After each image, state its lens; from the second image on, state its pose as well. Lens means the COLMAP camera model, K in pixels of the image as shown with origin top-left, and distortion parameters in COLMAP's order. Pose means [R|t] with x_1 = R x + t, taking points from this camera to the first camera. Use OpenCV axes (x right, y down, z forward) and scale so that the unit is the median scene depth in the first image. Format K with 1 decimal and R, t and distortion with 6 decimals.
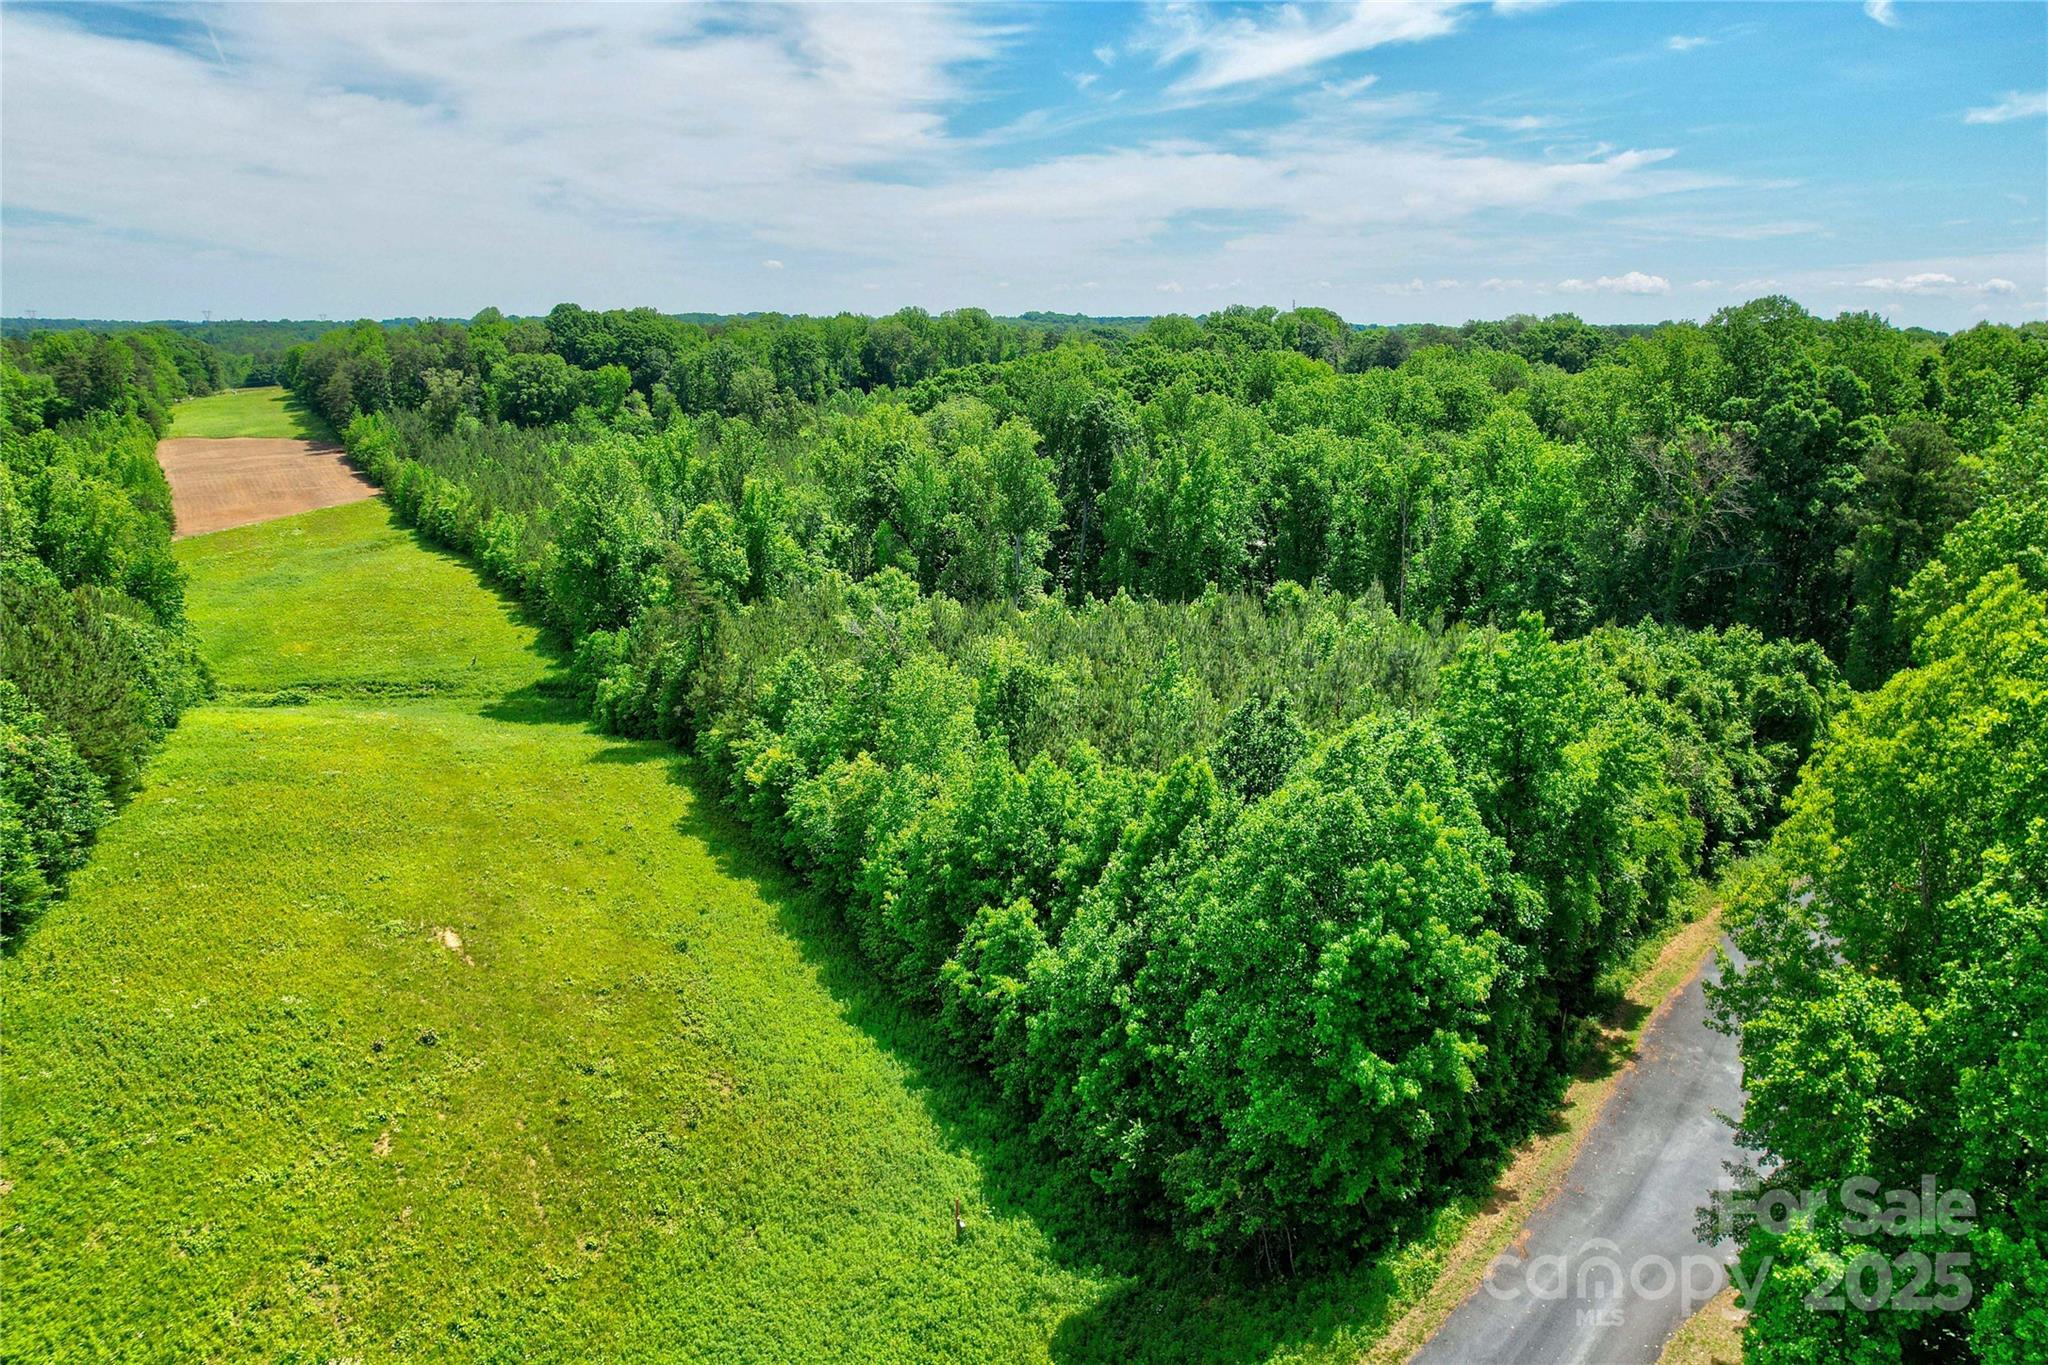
lens RADIAL K [[1401.3, 0, 1036.8], [0, 1401.3, 748.1], [0, 0, 1]] dist [-0.073887, 0.007168]
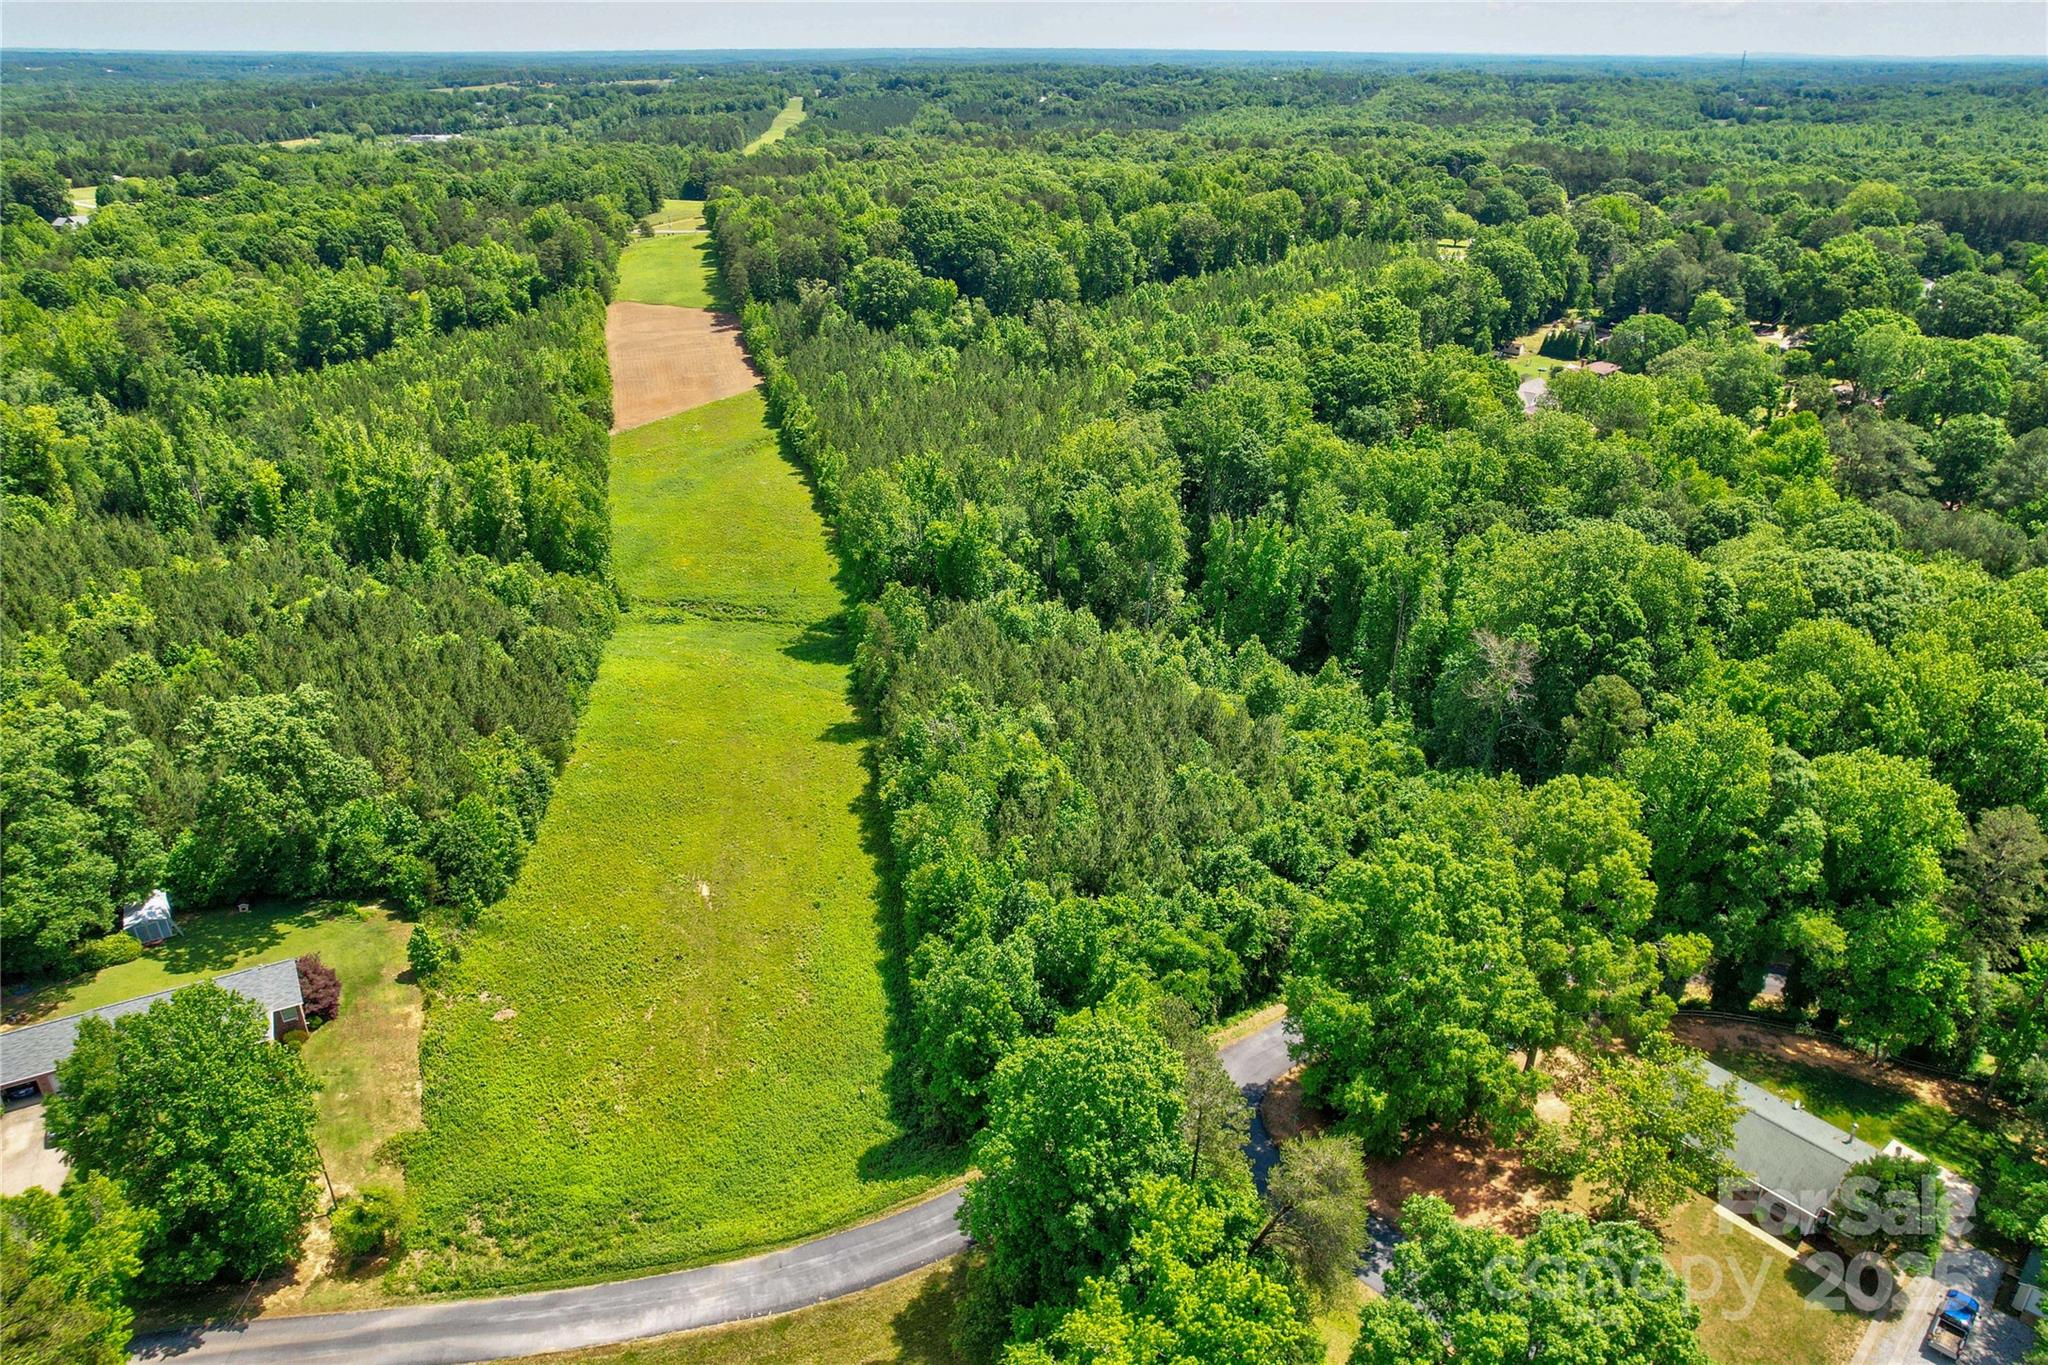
lens RADIAL K [[1326.9, 0, 1038.4], [0, 1326.9, 797.5], [0, 0, 1]] dist [-0.070405, 0.054865]
pose [[0.959645, 0.137450, -0.245336, 0.229239], [-0.077831, 0.968150, 0.237968, -0.224450], [0.270231, -0.209270, 0.939777, -0.302459]]
